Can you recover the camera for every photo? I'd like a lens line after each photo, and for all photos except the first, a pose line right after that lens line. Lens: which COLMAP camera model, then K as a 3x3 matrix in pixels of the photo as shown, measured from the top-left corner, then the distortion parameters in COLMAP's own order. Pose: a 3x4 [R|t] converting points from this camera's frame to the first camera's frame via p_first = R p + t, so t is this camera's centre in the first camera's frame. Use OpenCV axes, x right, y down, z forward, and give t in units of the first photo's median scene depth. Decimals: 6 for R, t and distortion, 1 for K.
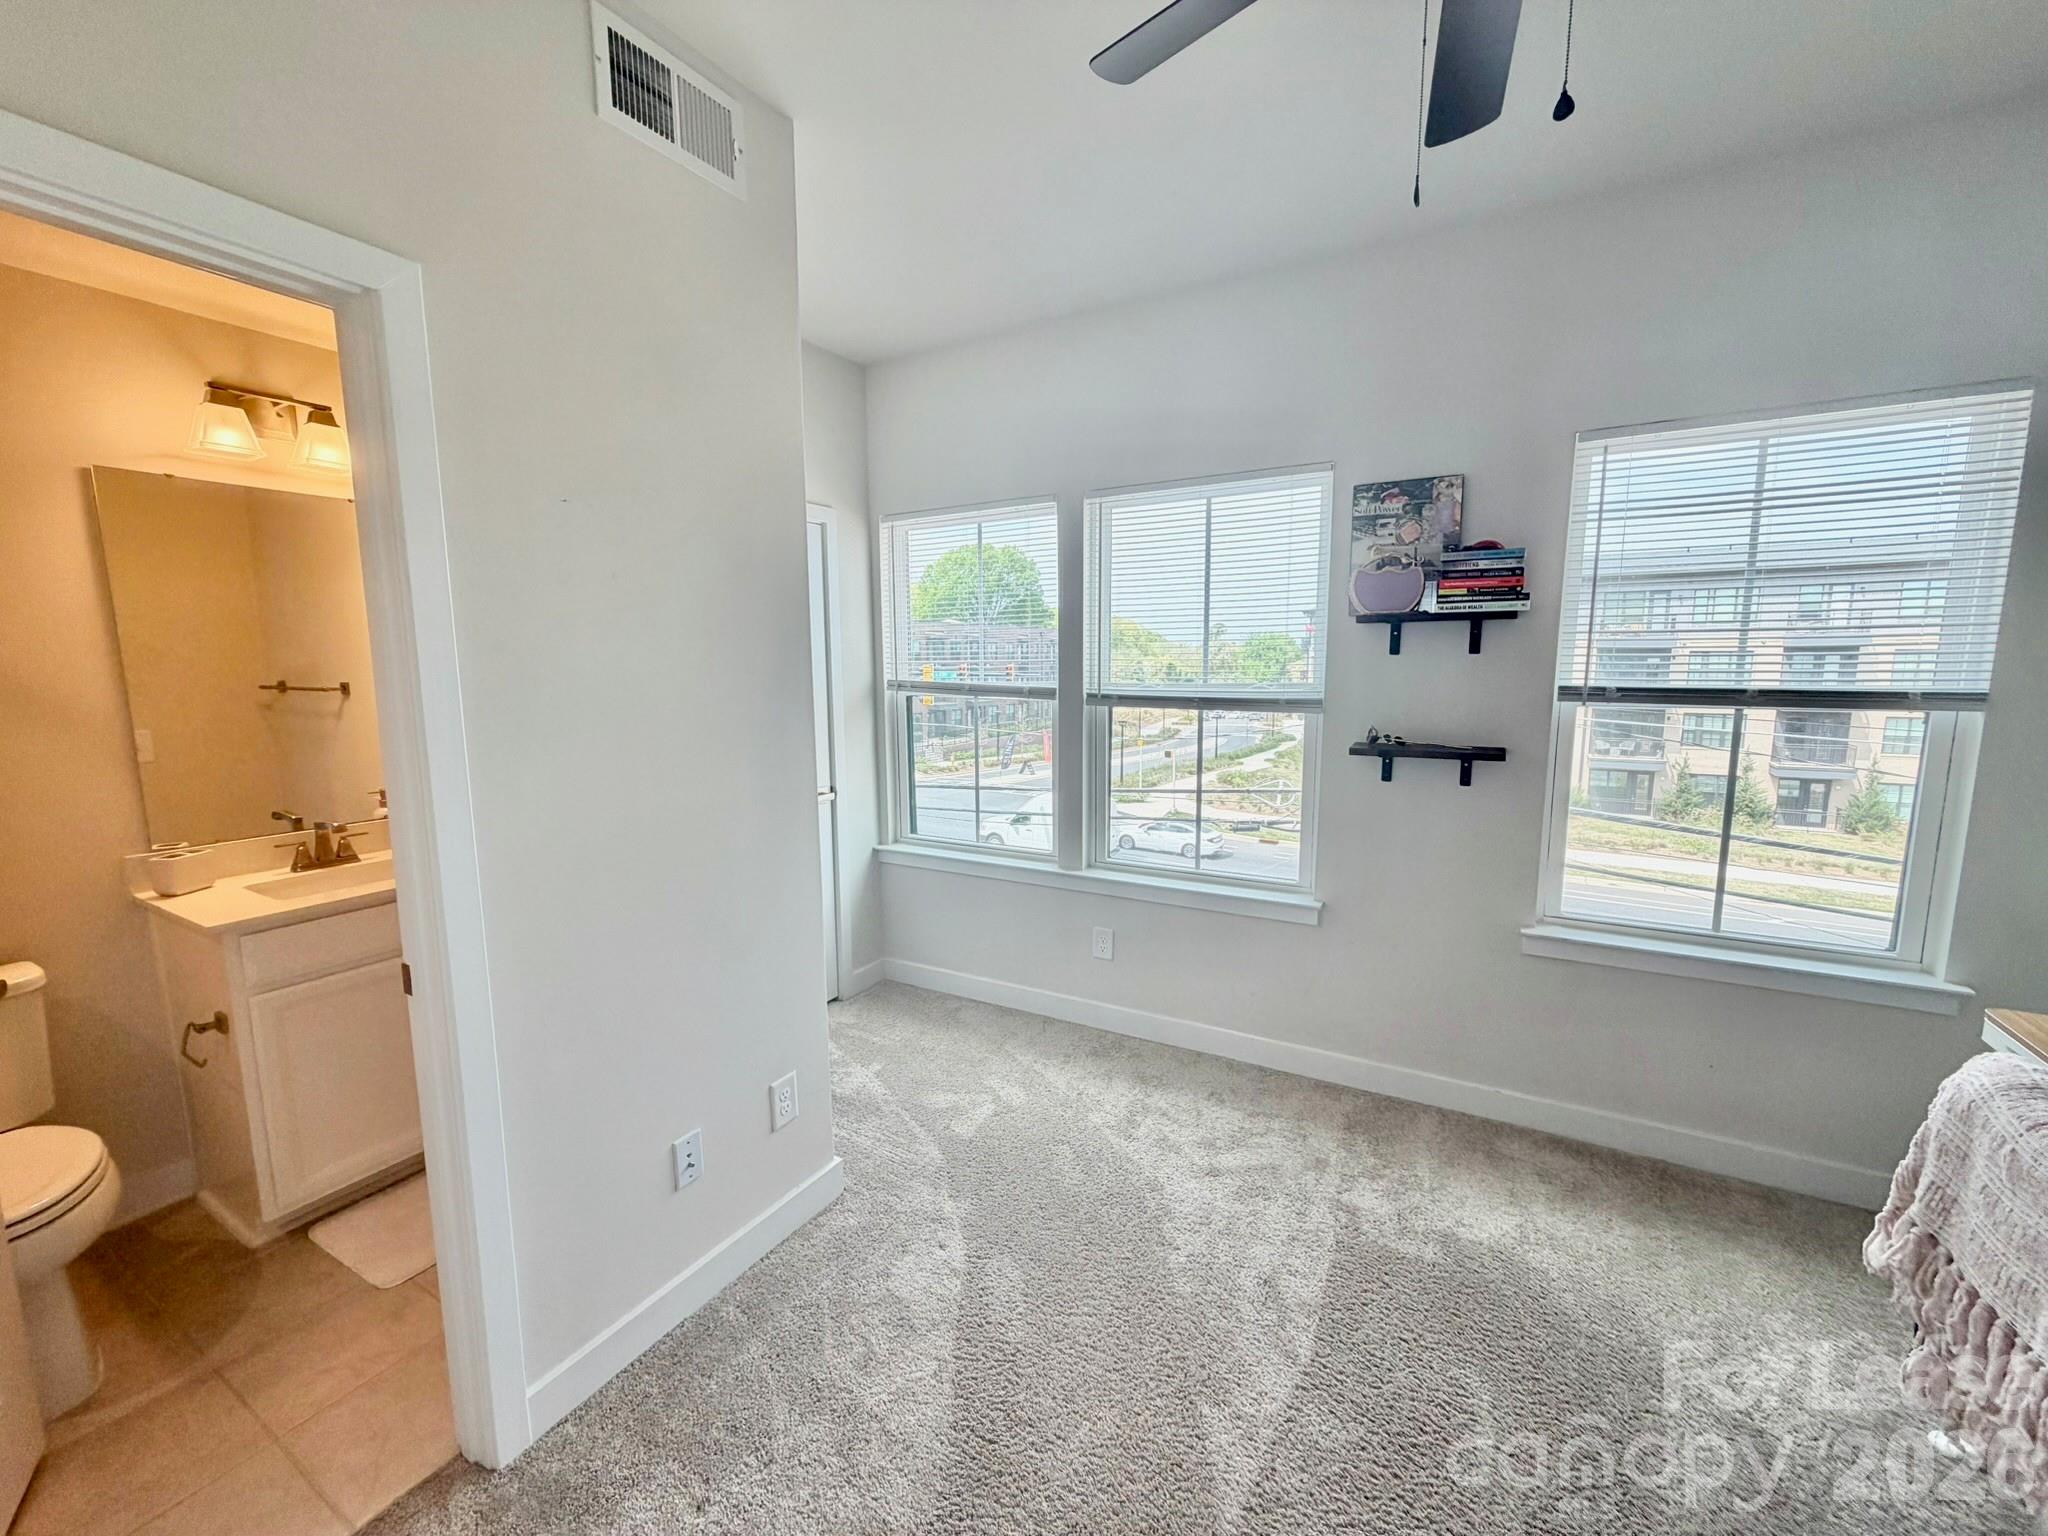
lens RADIAL K [[812.7, 0, 1024.0], [0, 812.7, 768.0], [0, 0, 1]] dist [0.000212, -0.000083]
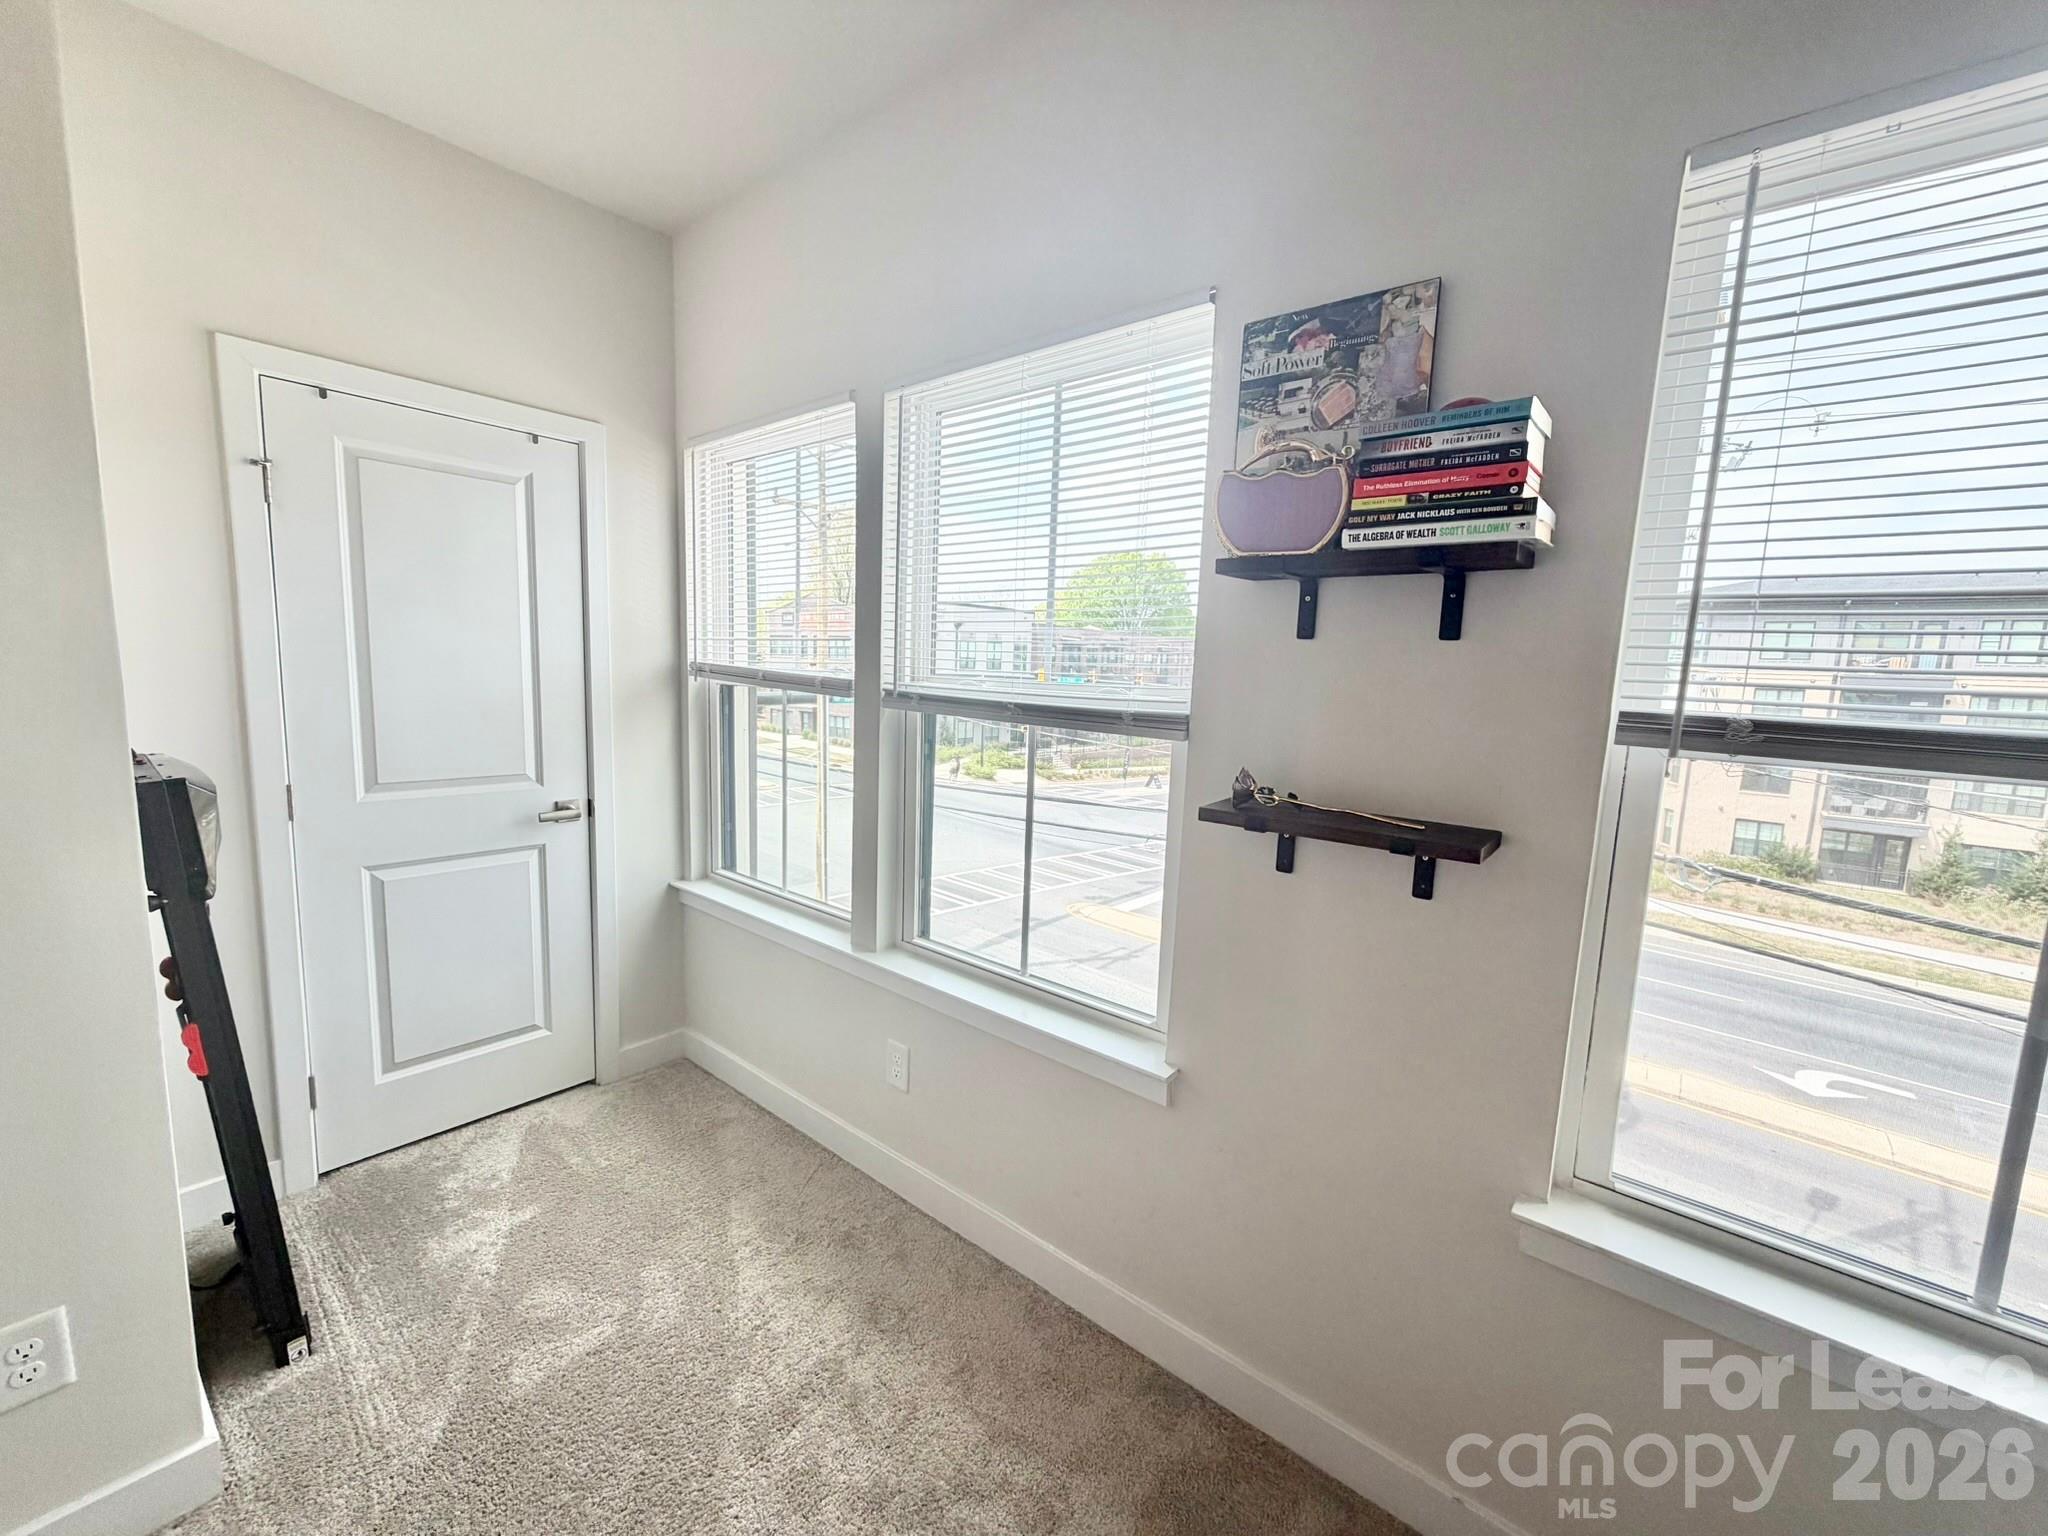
lens RADIAL K [[812.7, 0, 1024.0], [0, 812.7, 768.0], [0, 0, 1]] dist [0.000212, -0.000083]
pose [[0.982967, 0.065880, -0.171568, 0.369916], [-0.067508, 0.997712, -0.003668, -0.040193], [0.170934, 0.015188, 0.985165, 0.441093]]
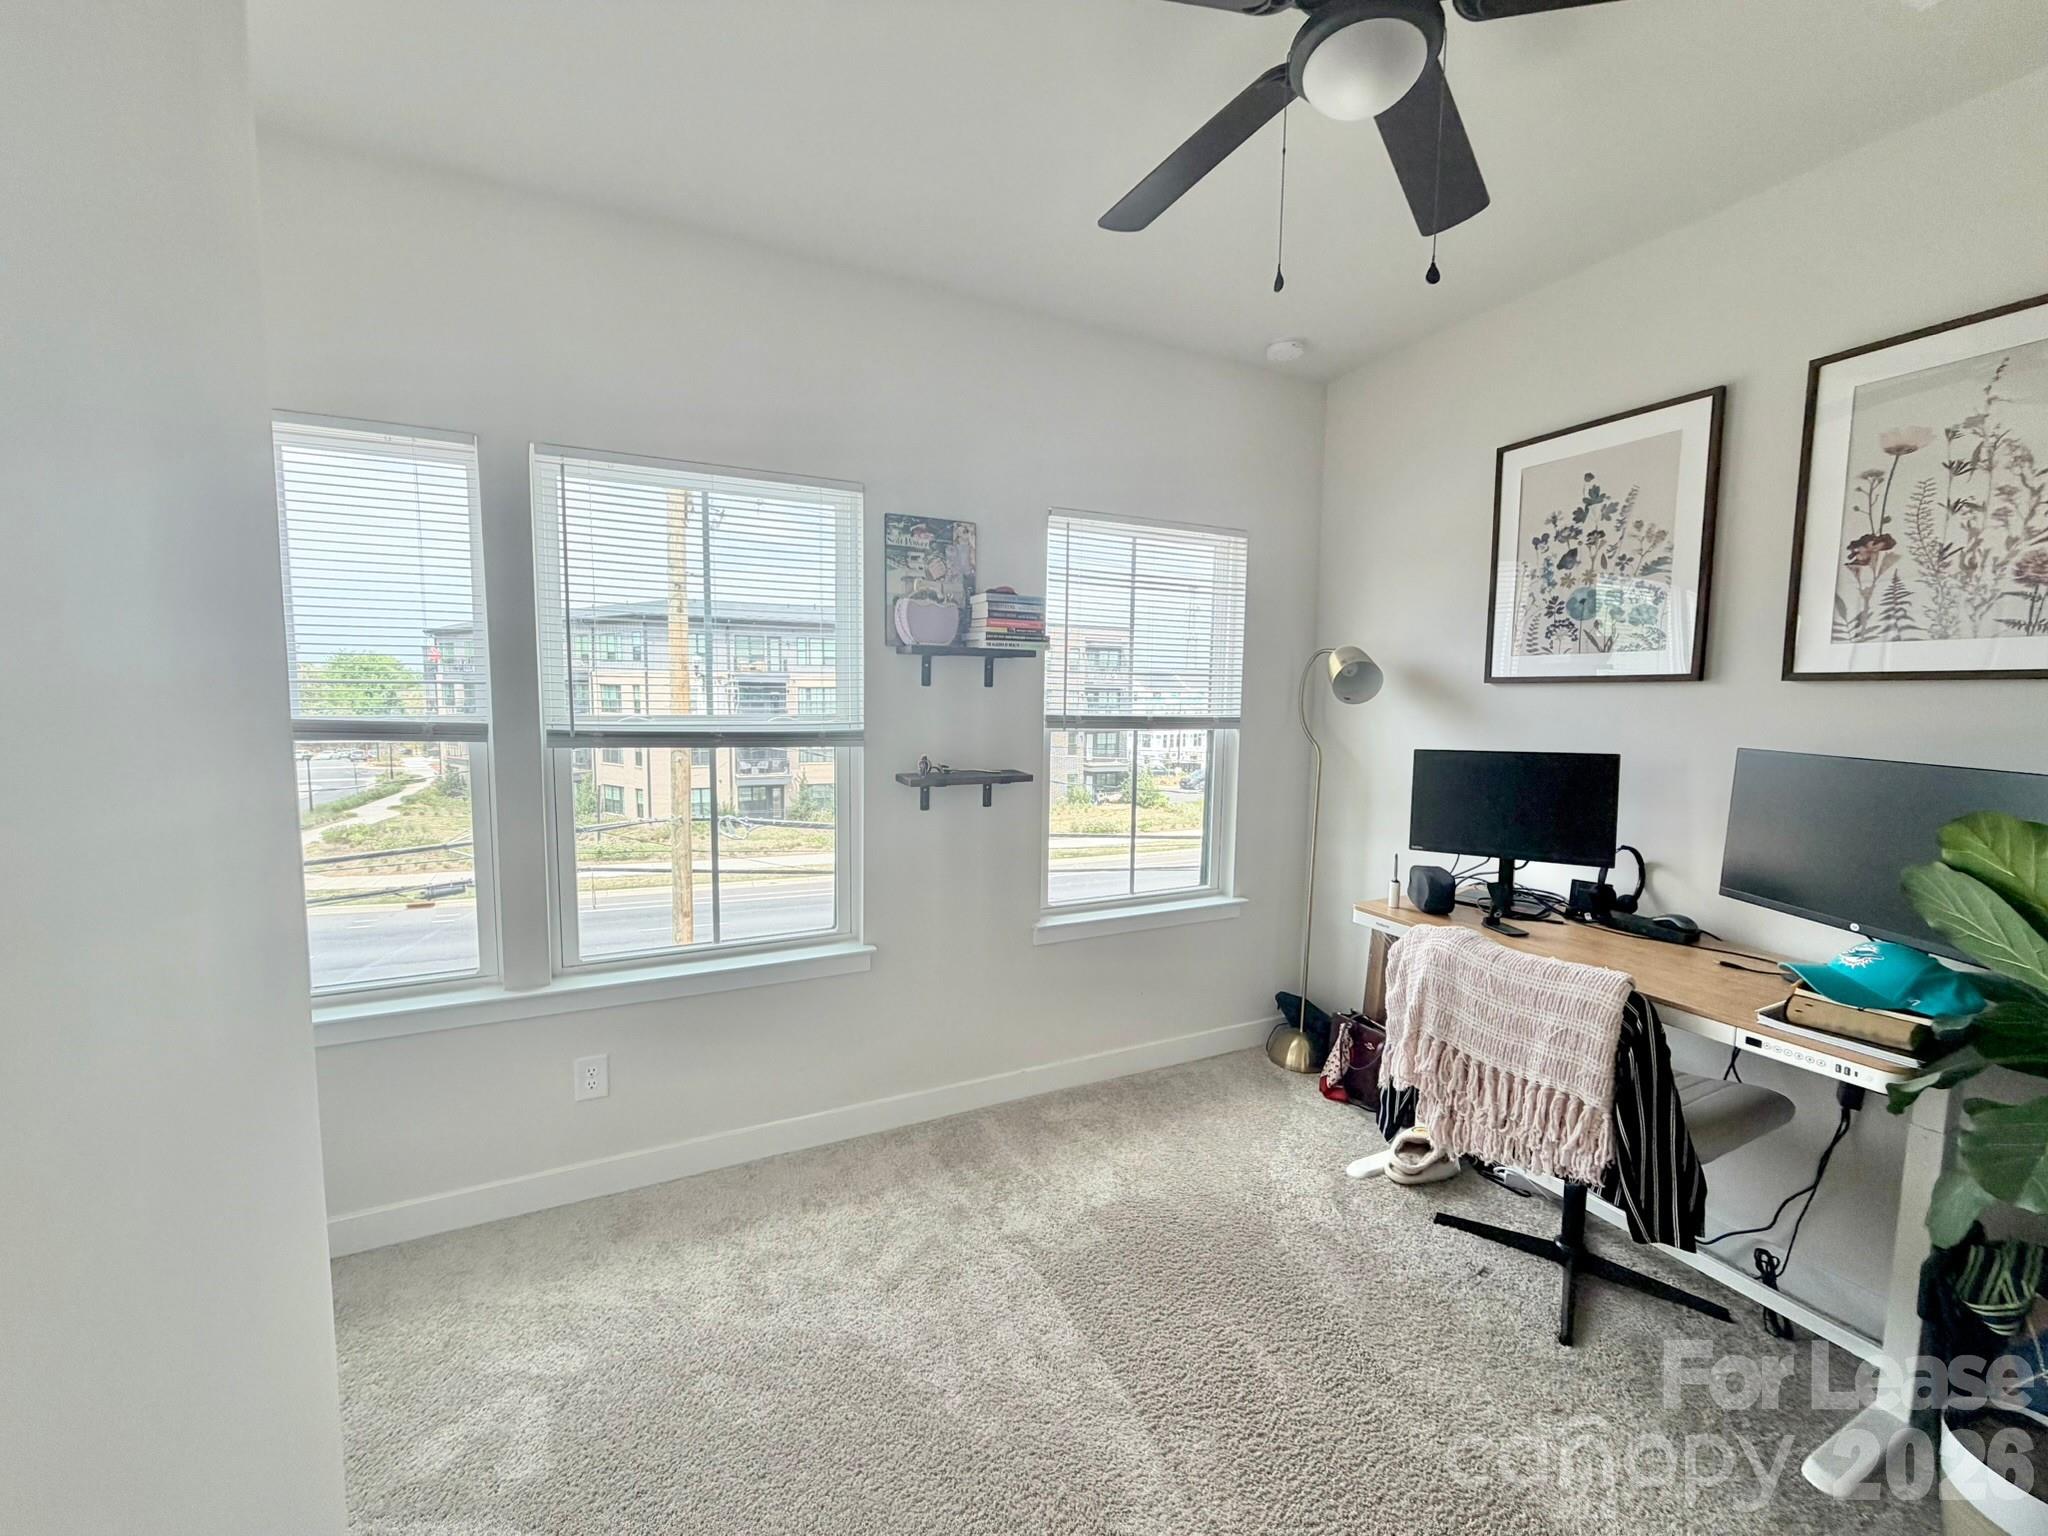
lens RADIAL K [[812.7, 0, 1017.5], [0, 812.7, 768.7], [0, 0, 1]] dist [0.001771, 0.000205]
pose [[0.568617, -0.061398, 0.820308, -0.323083], [0.090621, 0.995817, 0.011719, -0.037193], [-0.817596, 0.067674, 0.571802, 0.327061]]
